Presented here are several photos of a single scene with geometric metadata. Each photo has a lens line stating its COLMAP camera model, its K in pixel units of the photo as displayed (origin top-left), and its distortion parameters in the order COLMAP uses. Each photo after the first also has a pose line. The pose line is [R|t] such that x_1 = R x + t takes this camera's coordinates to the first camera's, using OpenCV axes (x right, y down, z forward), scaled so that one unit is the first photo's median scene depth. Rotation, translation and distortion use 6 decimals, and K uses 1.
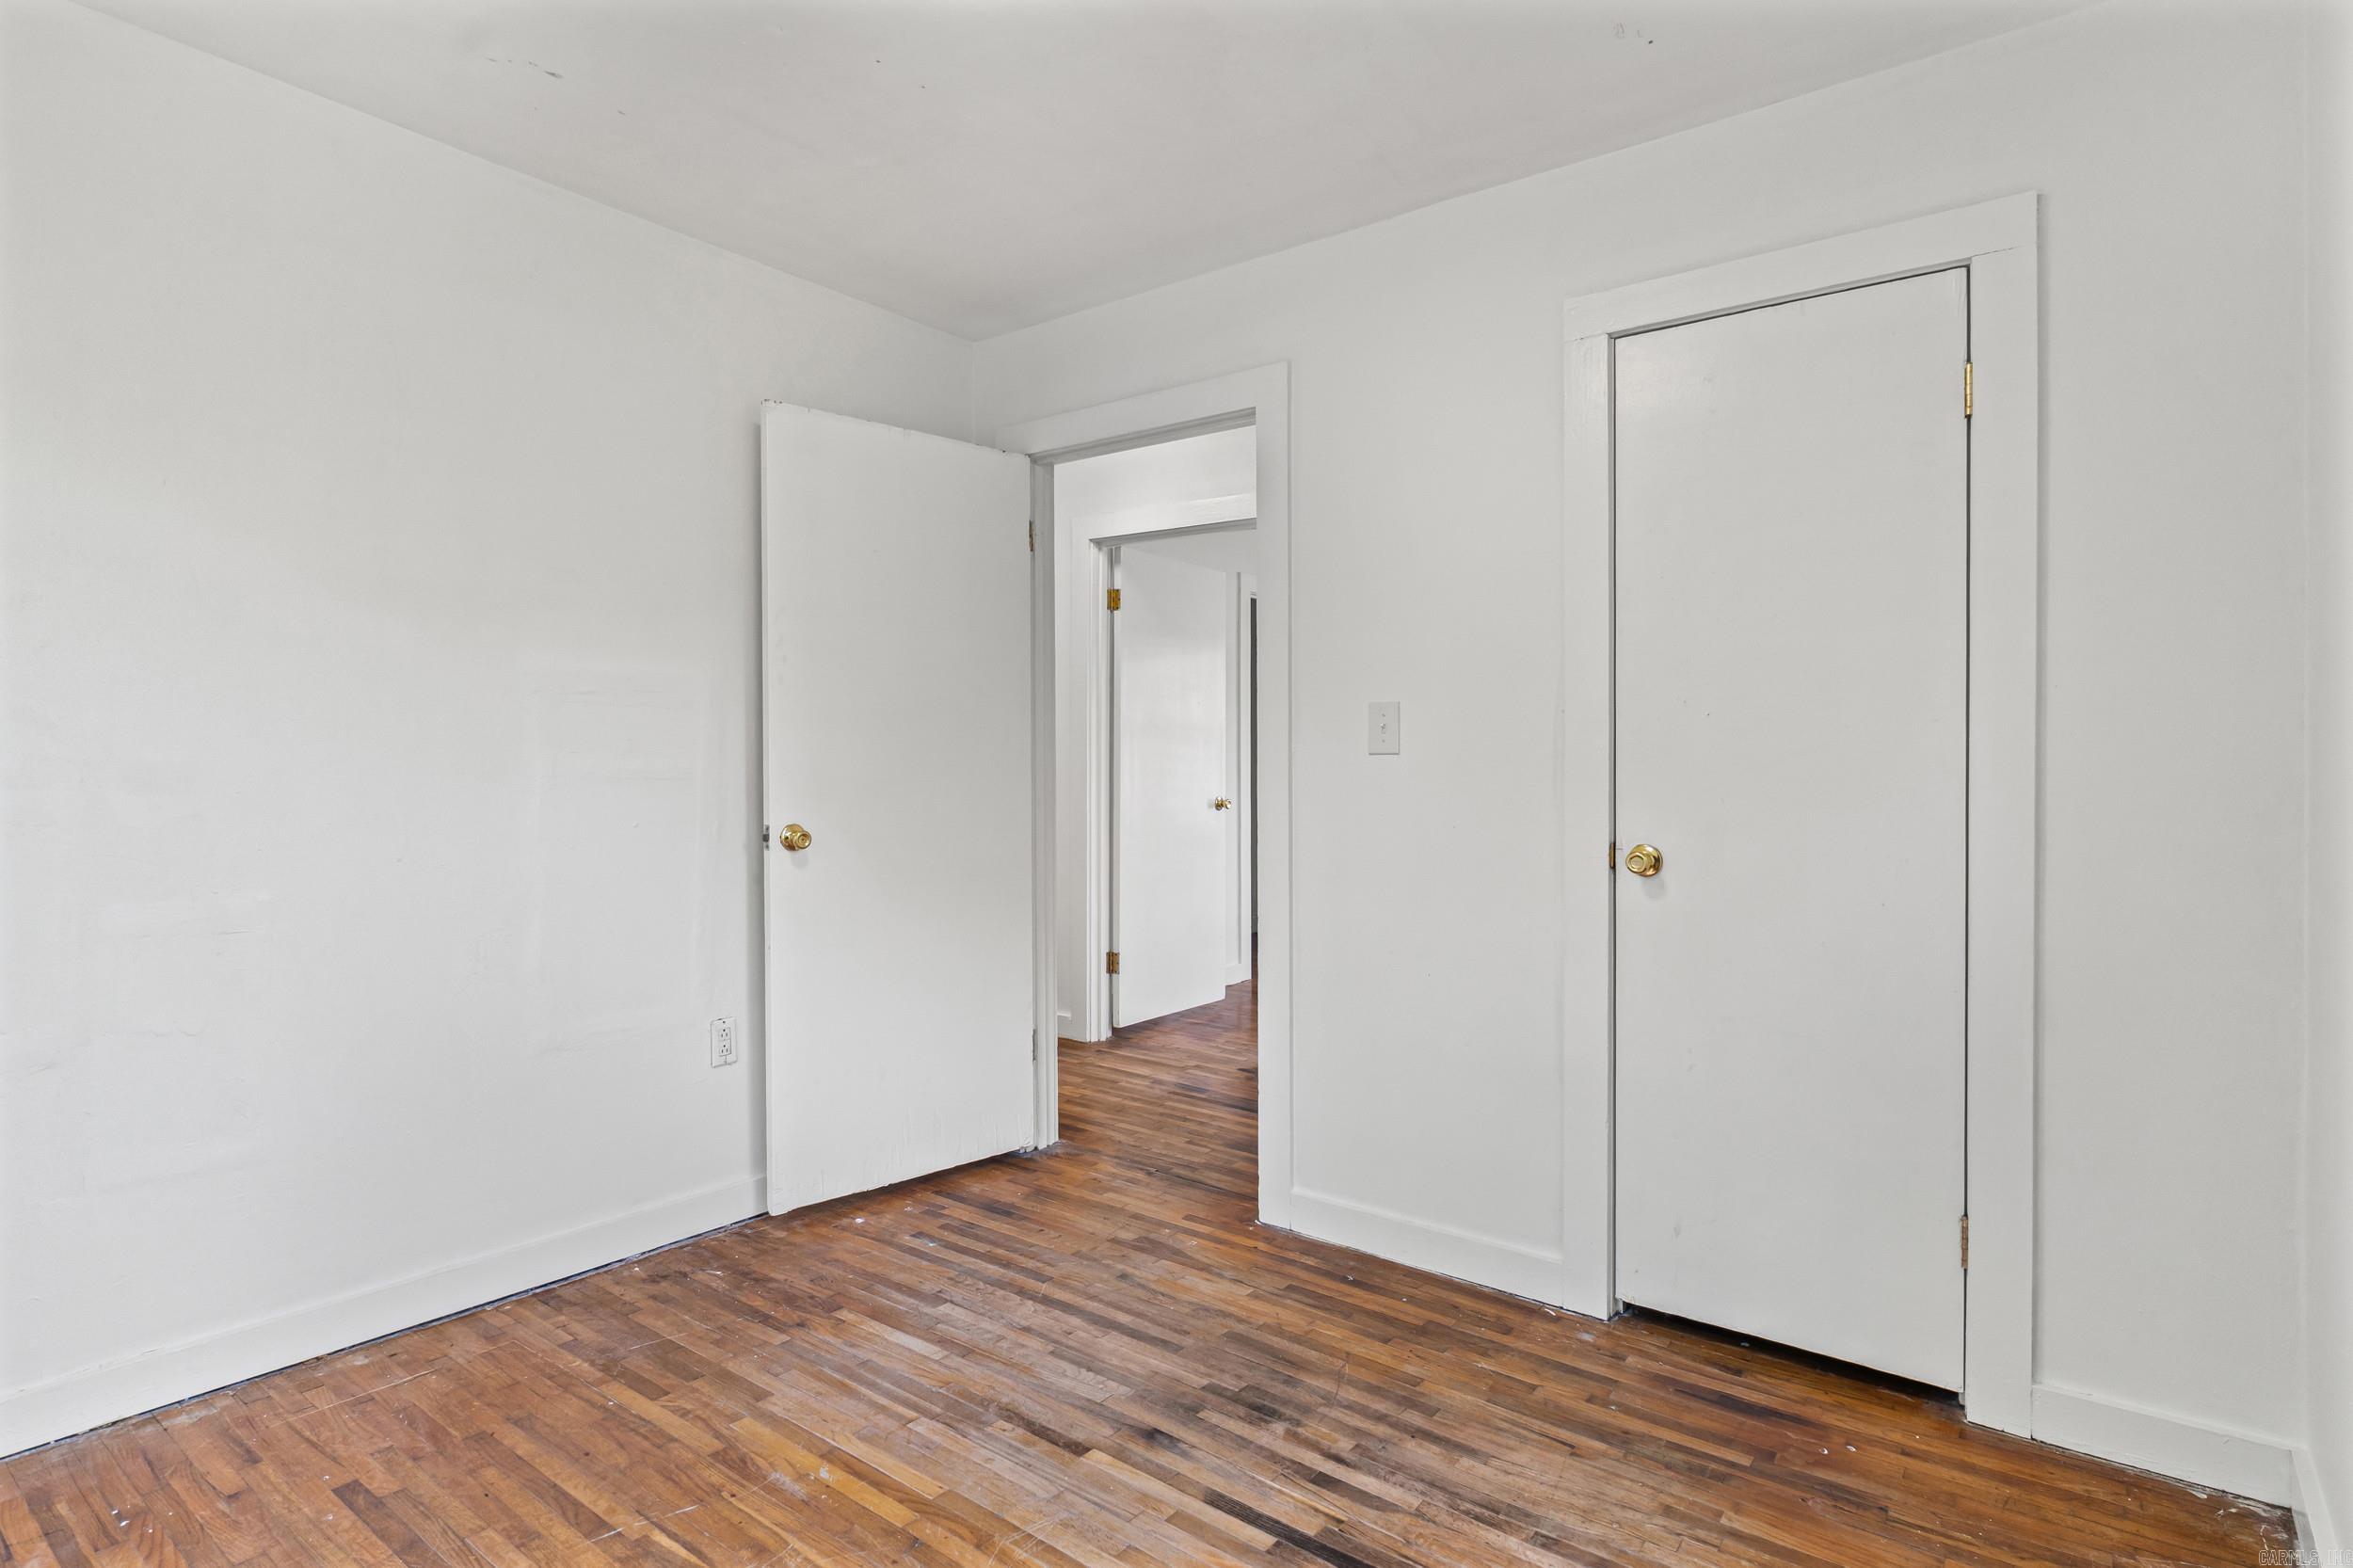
lens RADIAL K [[1195.9, 0, 1178.4], [0, 1195.9, 780.8], [0, 0, 1]] dist [0.016841, -0.000137]
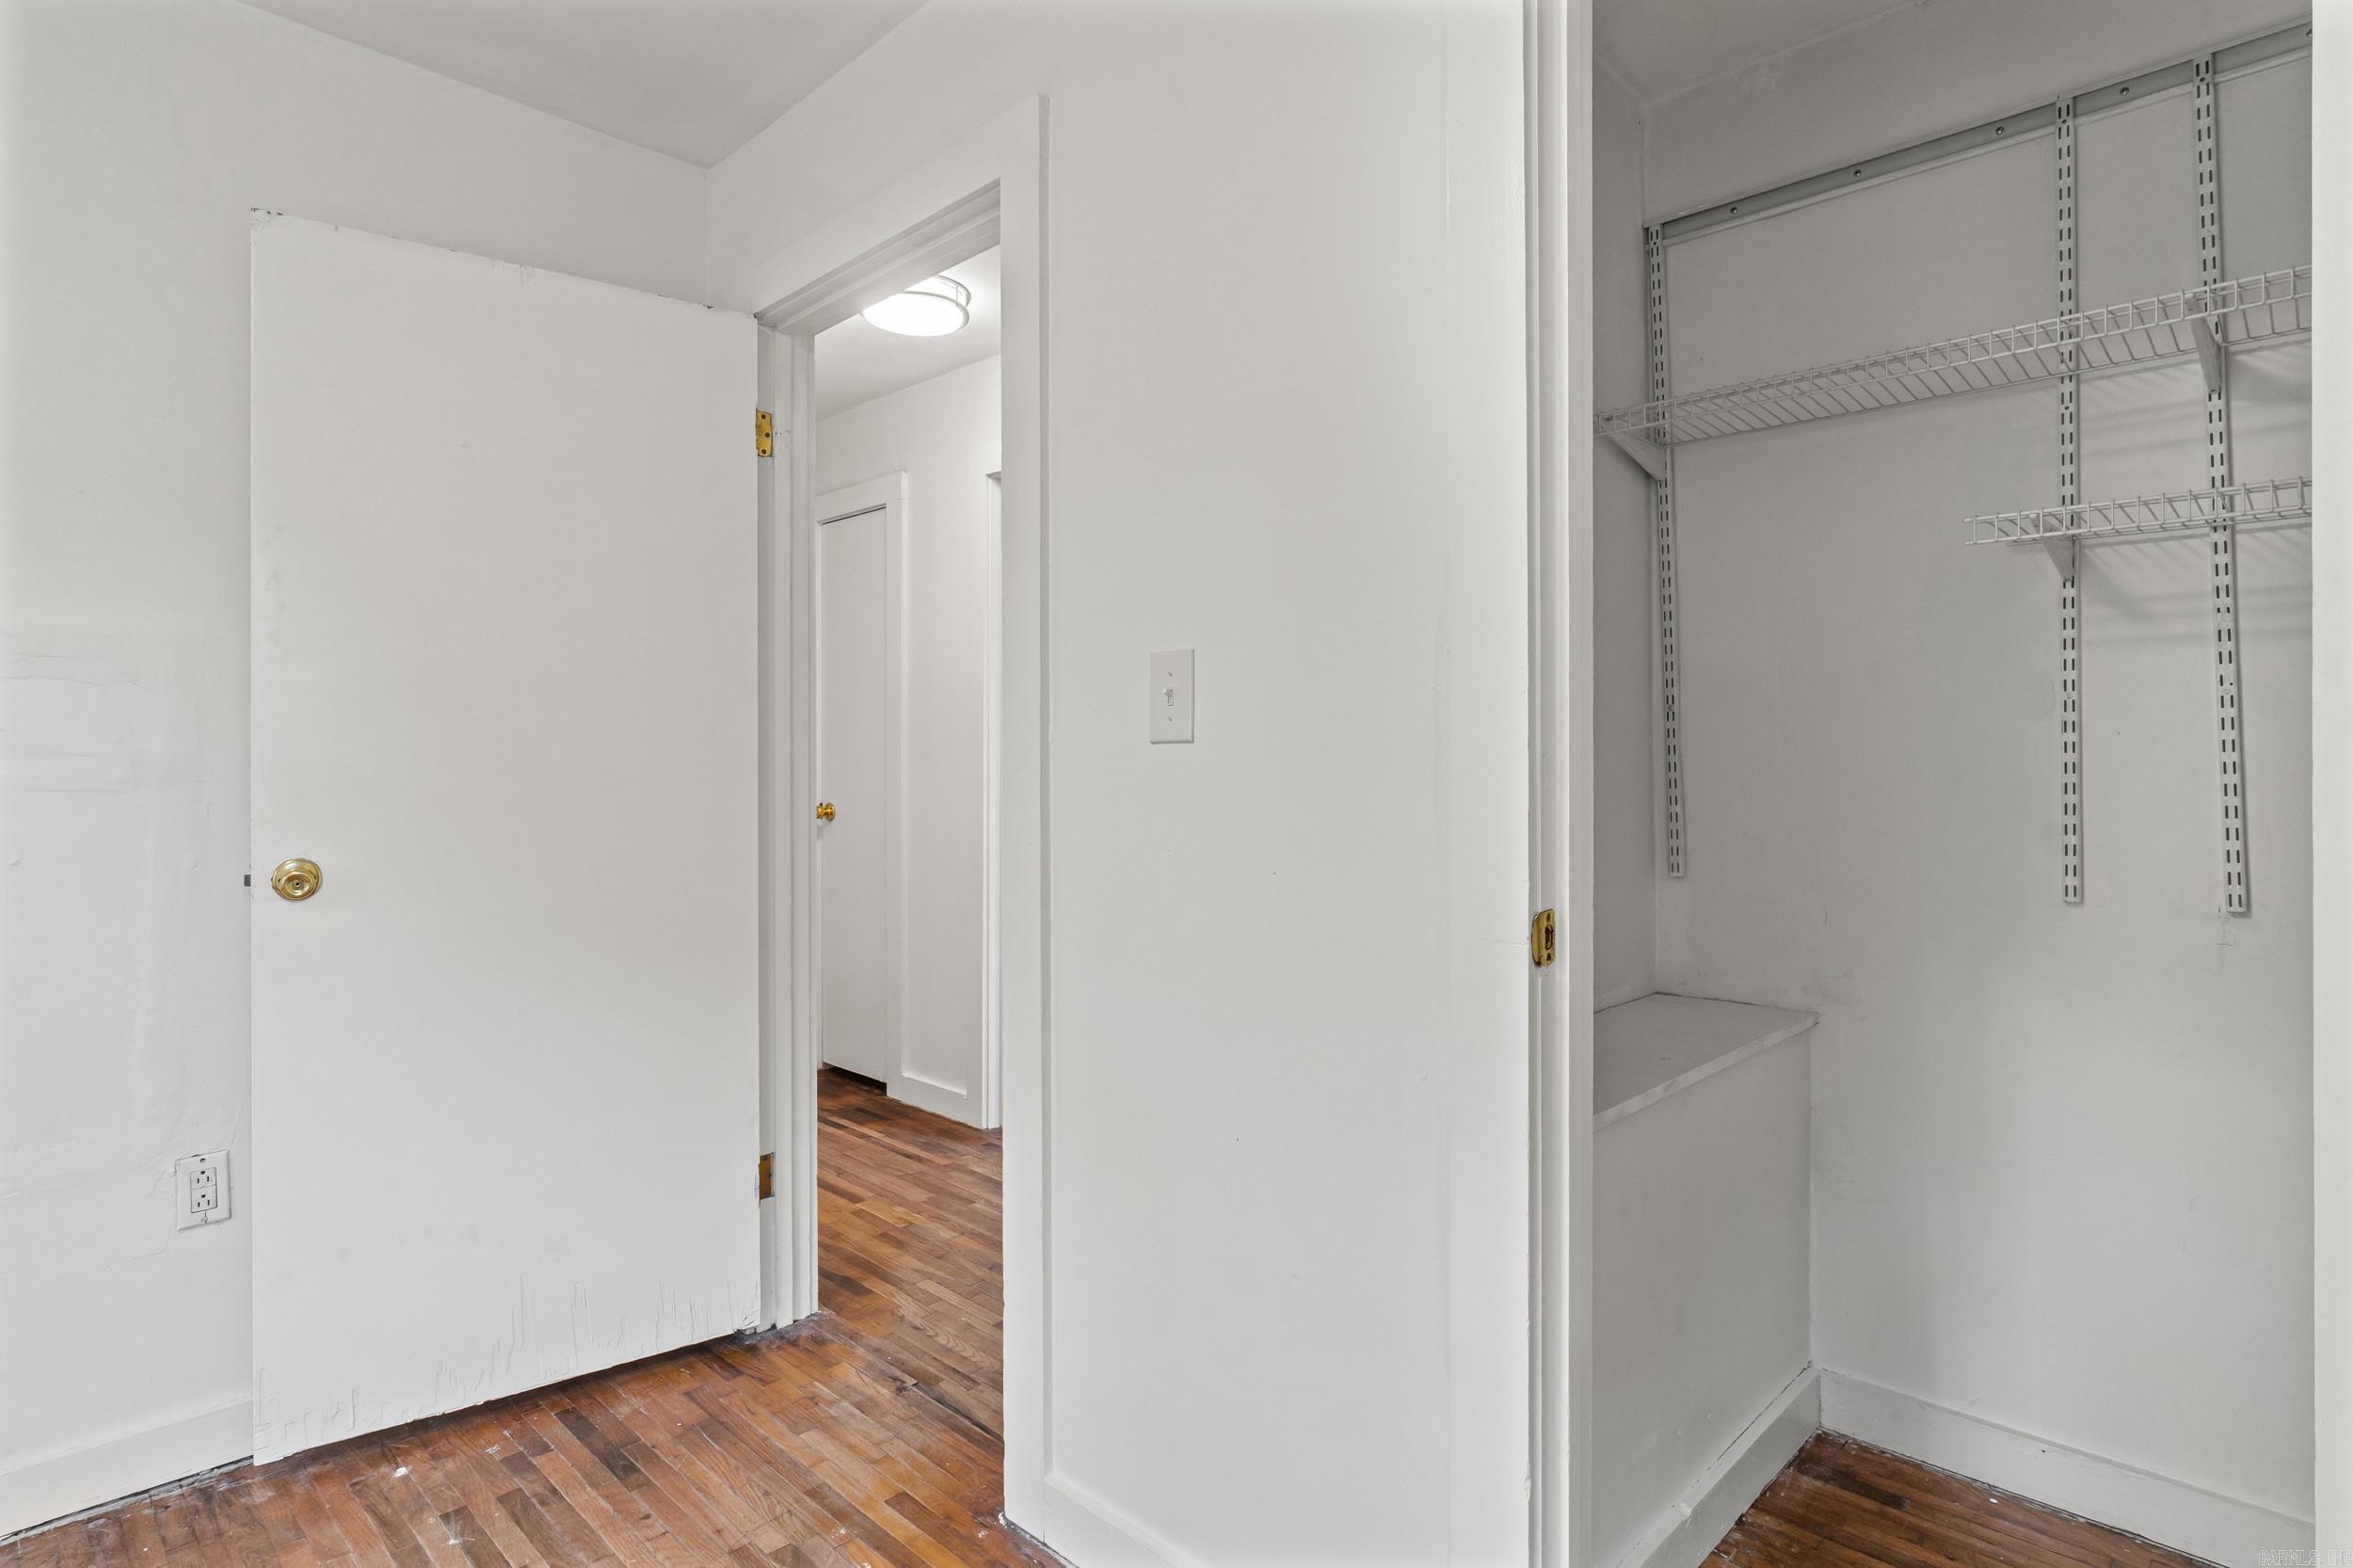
lens RADIAL K [[1195.9, 0, 1172.2], [0, 1195.9, 776.9], [0, 0, 1]] dist [0.016841, -0.000137]
pose [[0.990811, -0.004934, -0.135164, 0.225972], [0.004027, 0.999967, -0.006988, -0.001650], [0.135194, 0.006379, 0.990799, 0.390940]]
